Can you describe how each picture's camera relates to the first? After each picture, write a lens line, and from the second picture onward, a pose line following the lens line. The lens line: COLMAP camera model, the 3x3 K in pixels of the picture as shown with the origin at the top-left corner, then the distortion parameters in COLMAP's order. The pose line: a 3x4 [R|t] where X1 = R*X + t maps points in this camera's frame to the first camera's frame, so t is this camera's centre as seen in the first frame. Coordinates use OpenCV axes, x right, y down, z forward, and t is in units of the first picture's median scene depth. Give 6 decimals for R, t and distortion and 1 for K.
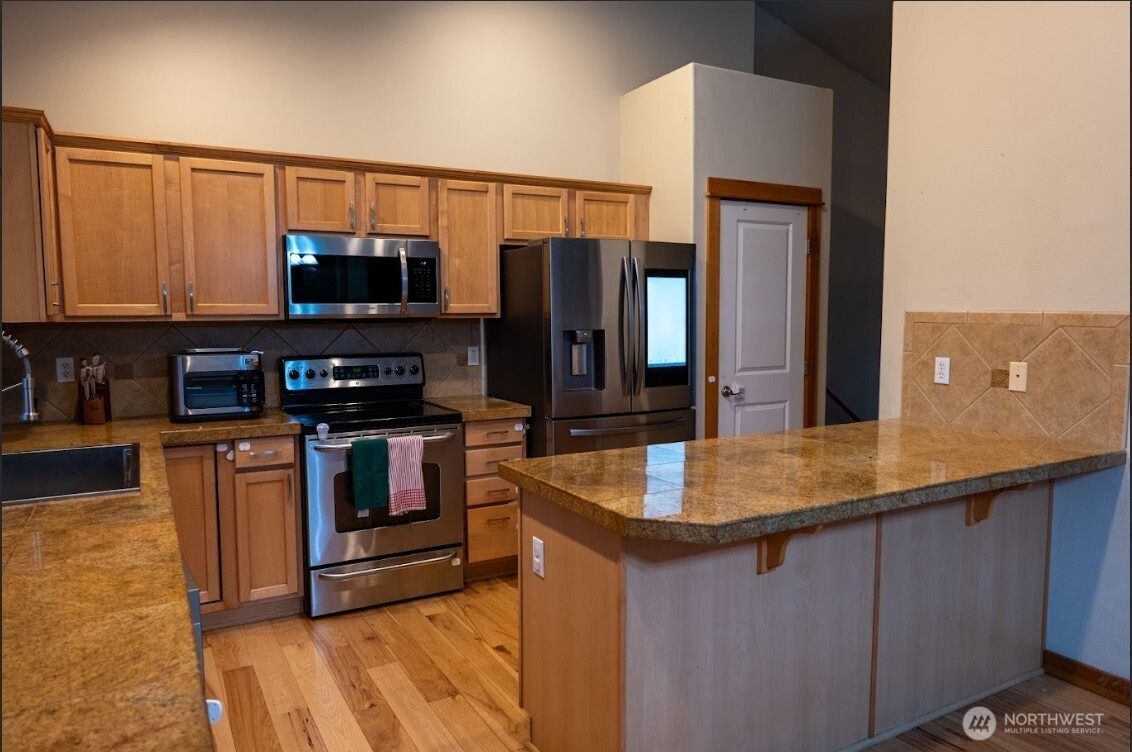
lens RADIAL K [[775.7, 0, 567.4], [0, 775.7, 368.7], [0, 0, 1]] dist [0.002457, 0.012585]
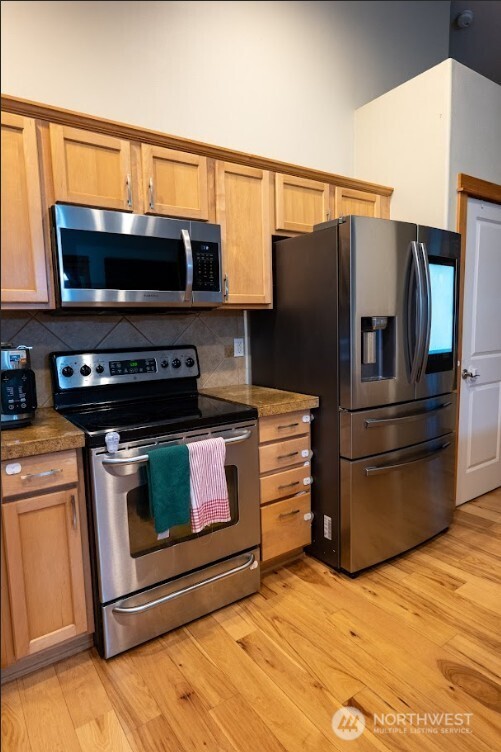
lens RADIAL K [[442.5, 0, 251.1], [0, 442.5, 372.9], [0, 0, 1]] dist [-0.000681, 0.003559]
pose [[0.994964, -0.027430, 0.096404, -0.197049], [0.023517, 0.998862, 0.041495, -0.007513], [-0.097432, -0.039019, 0.994477, 0.485623]]
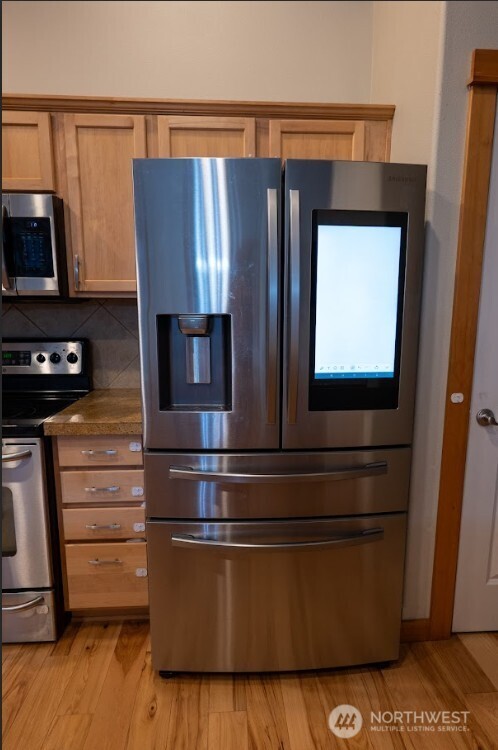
lens RADIAL K [[441.3, 0, 251.9], [0, 441.3, 375.7], [0, 0, 1]] dist [-0.000681, 0.003559]
pose [[0.897884, 0.076566, -0.433522, 0.227904], [-0.040622, 0.994968, 0.091590, -0.036630], [0.438353, -0.064626, 0.896476, 0.725911]]
